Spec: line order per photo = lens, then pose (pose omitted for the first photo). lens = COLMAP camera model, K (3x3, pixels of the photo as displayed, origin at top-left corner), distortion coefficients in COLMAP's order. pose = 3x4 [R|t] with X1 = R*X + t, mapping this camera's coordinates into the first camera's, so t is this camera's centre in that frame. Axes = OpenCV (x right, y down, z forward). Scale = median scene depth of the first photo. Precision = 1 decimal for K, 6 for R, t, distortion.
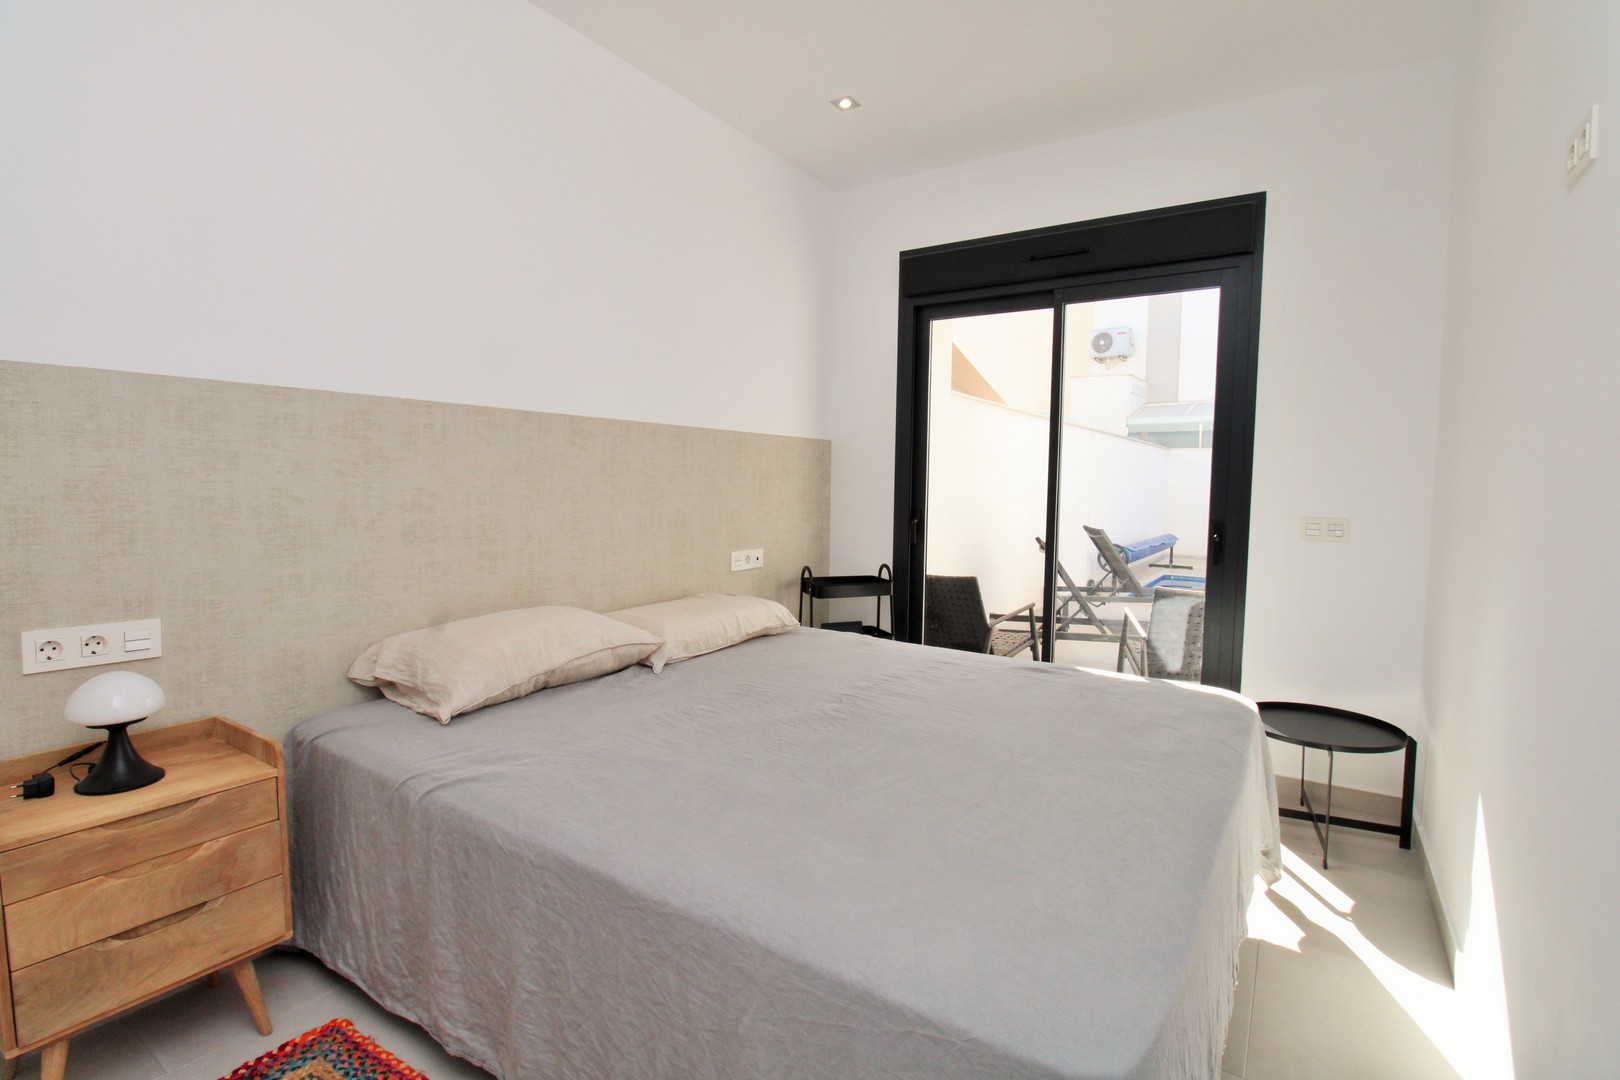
lens RADIAL K [[764.4, 0, 816.5], [0, 764.4, 531.7], [0, 0, 1]] dist [-0.016940, -0.000868]
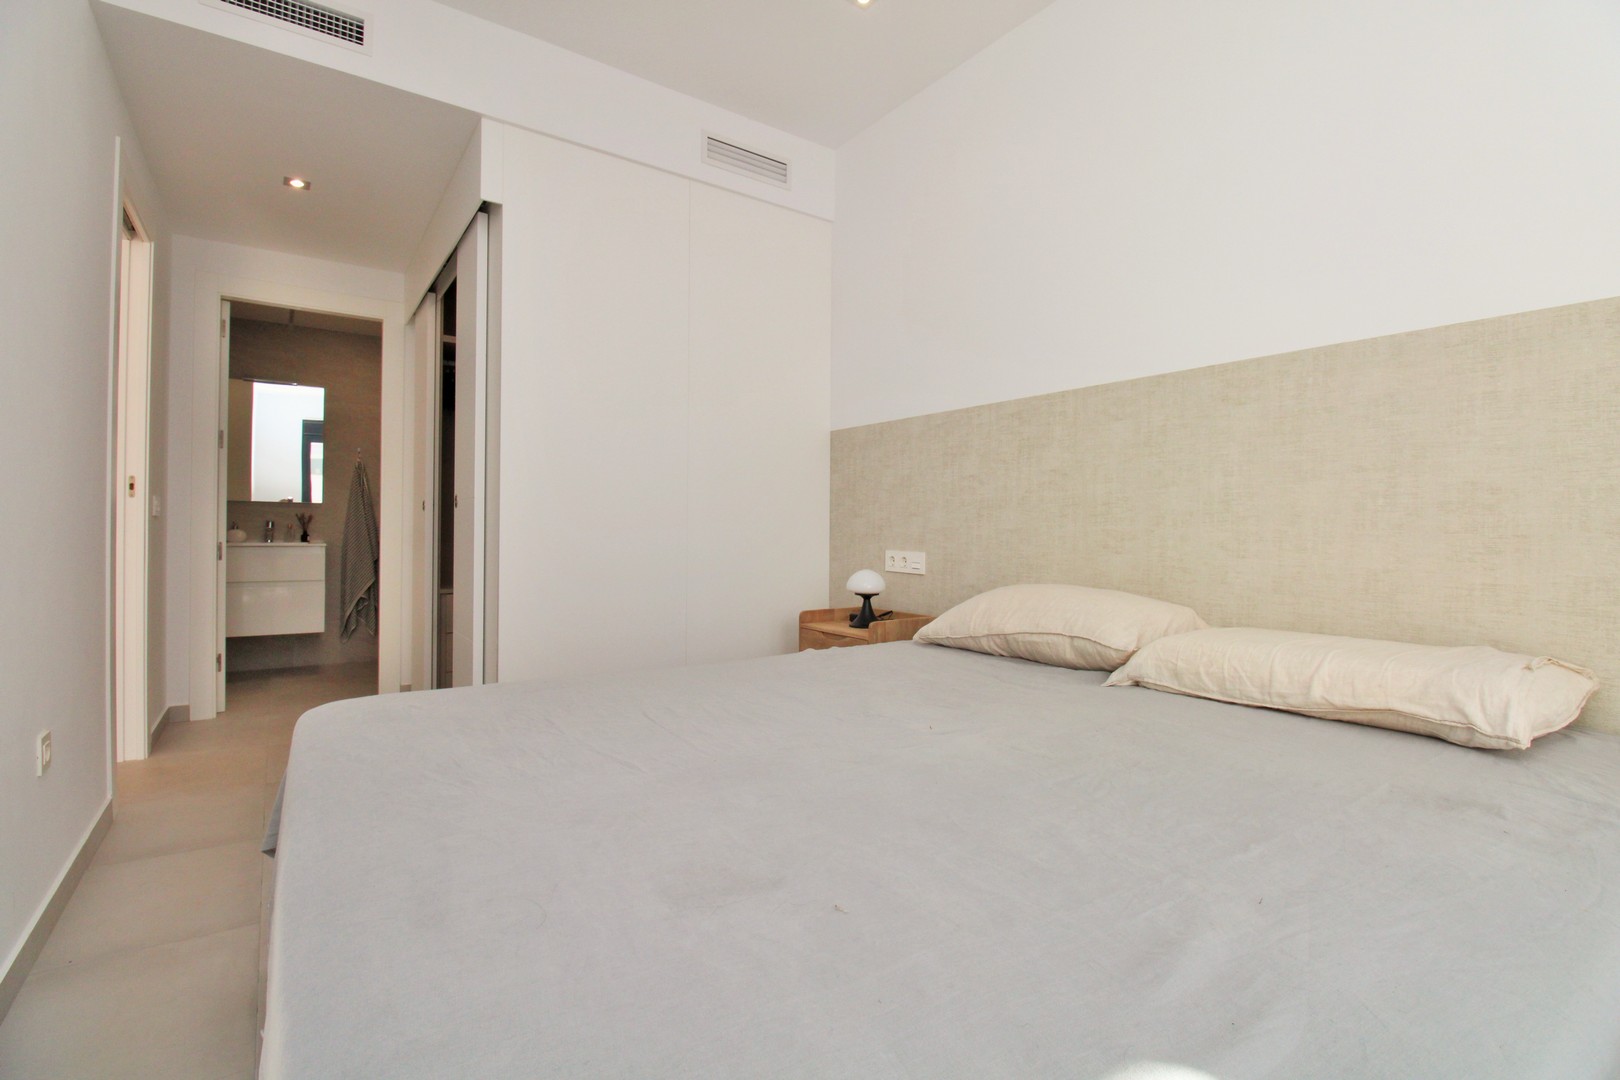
lens RADIAL K [[764.4, 0, 816.5], [0, 764.4, 531.7], [0, 0, 1]] dist [-0.016940, -0.000868]
pose [[-0.376662, -0.012436, -0.926267, 0.591706], [-0.071747, 0.997298, 0.015786, 0.038640], [0.923568, 0.072403, -0.376537, 0.978063]]
